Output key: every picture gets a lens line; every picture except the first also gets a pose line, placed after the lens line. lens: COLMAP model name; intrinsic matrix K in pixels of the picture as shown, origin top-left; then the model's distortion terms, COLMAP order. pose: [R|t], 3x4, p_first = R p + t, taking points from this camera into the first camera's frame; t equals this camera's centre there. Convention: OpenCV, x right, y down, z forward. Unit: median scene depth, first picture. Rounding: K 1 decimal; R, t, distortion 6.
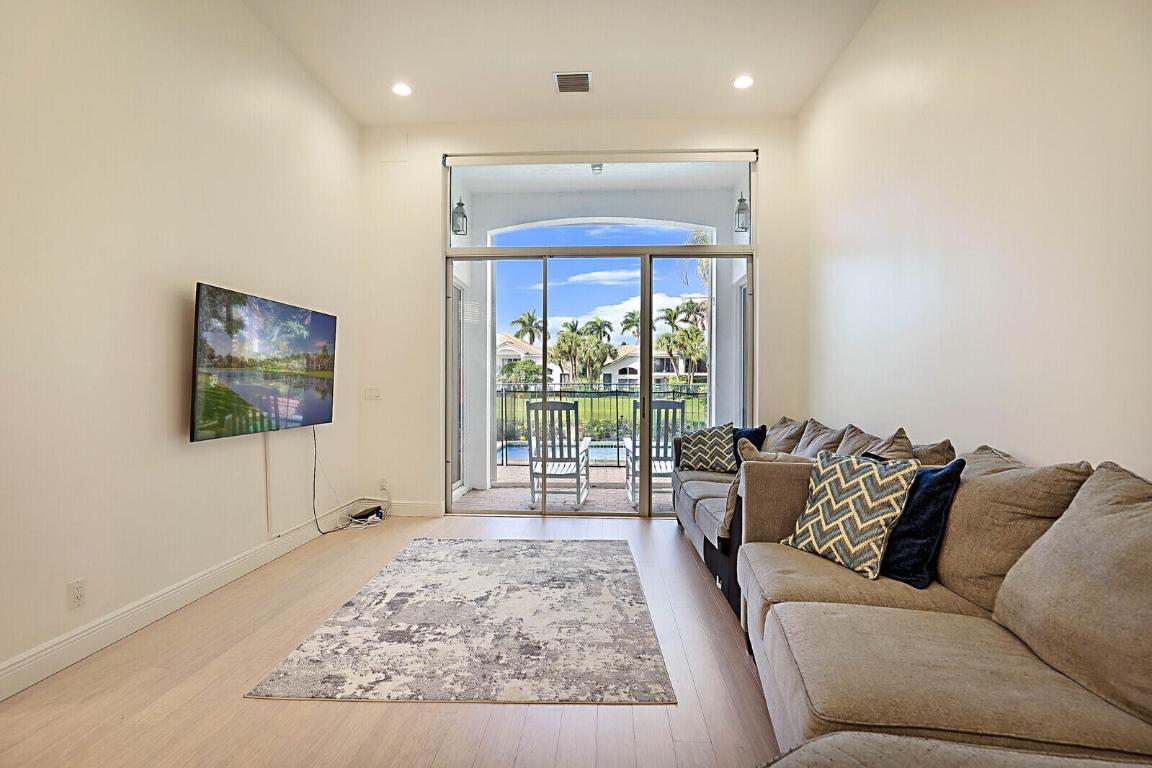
lens RADIAL K [[548.2, 0, 573.3], [0, 548.2, 385.0], [0, 0, 1]] dist [-0.014013, -0.000999]
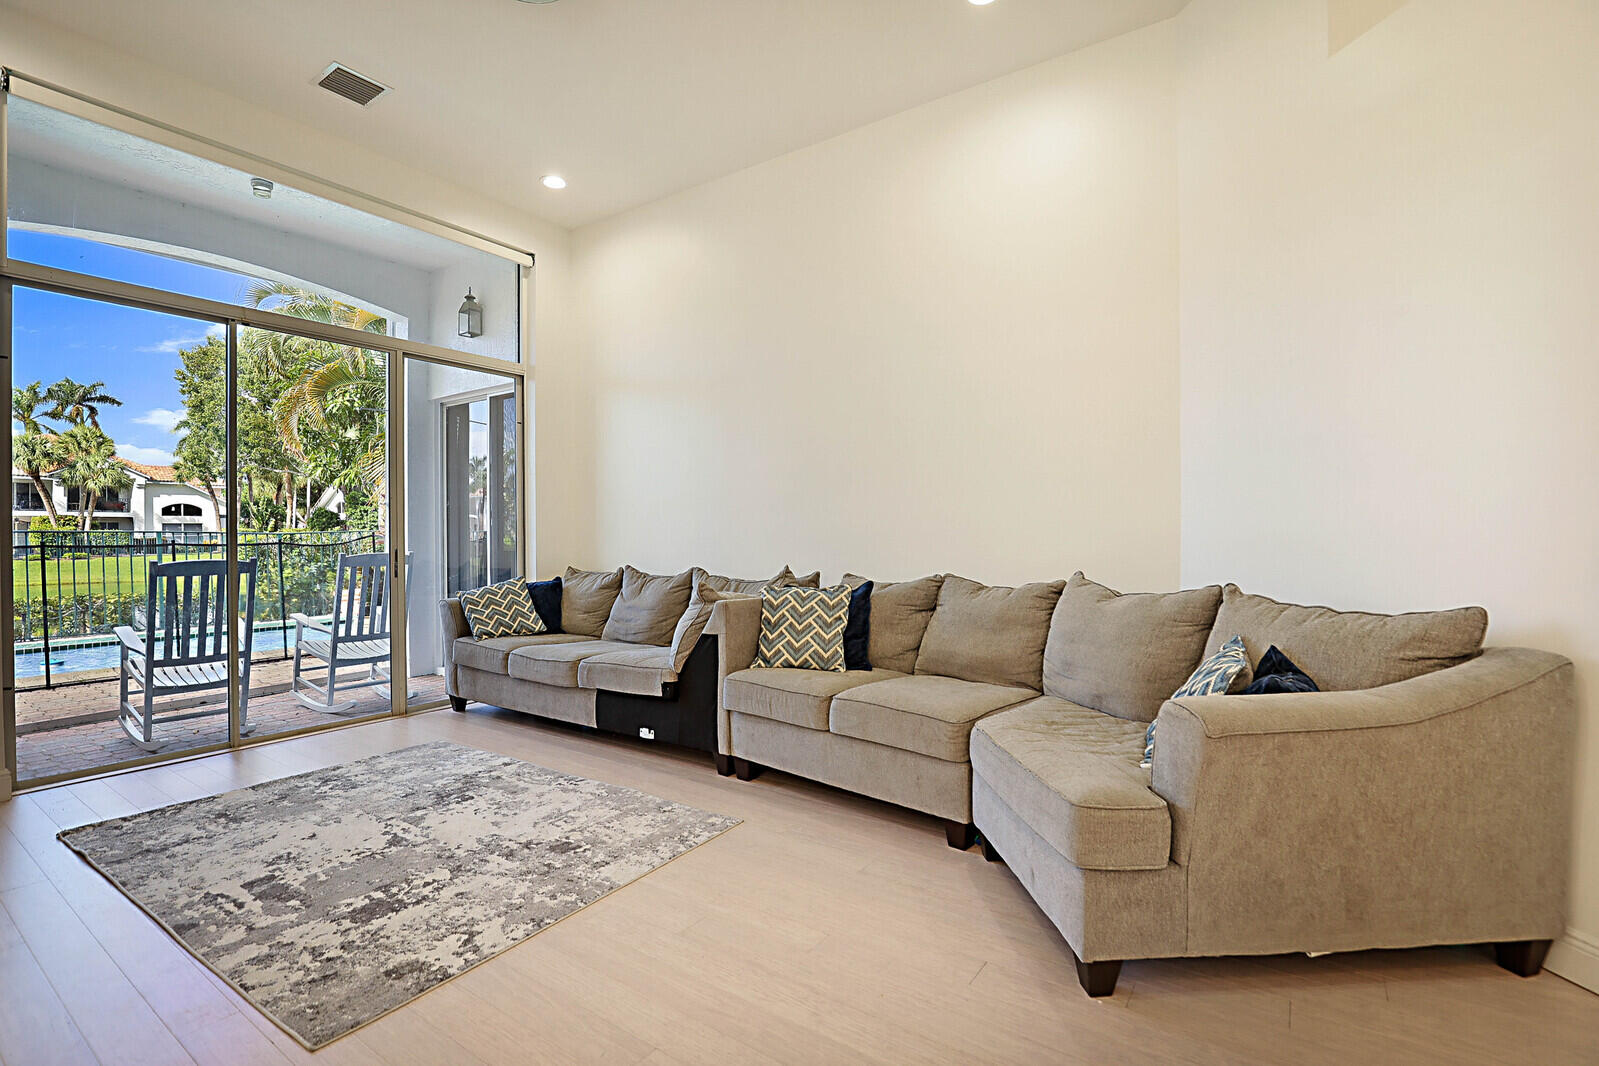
lens RADIAL K [[735.5, 0, 799.8], [0, 735.5, 523.0], [0, 0, 1]] dist [-0.022114, -0.001576]
pose [[0.532824, 0.005790, 0.846206, -0.634359], [0.004944, 0.999938, -0.009955, 0.001776], [-0.846211, 0.009487, 0.532763, 0.073405]]
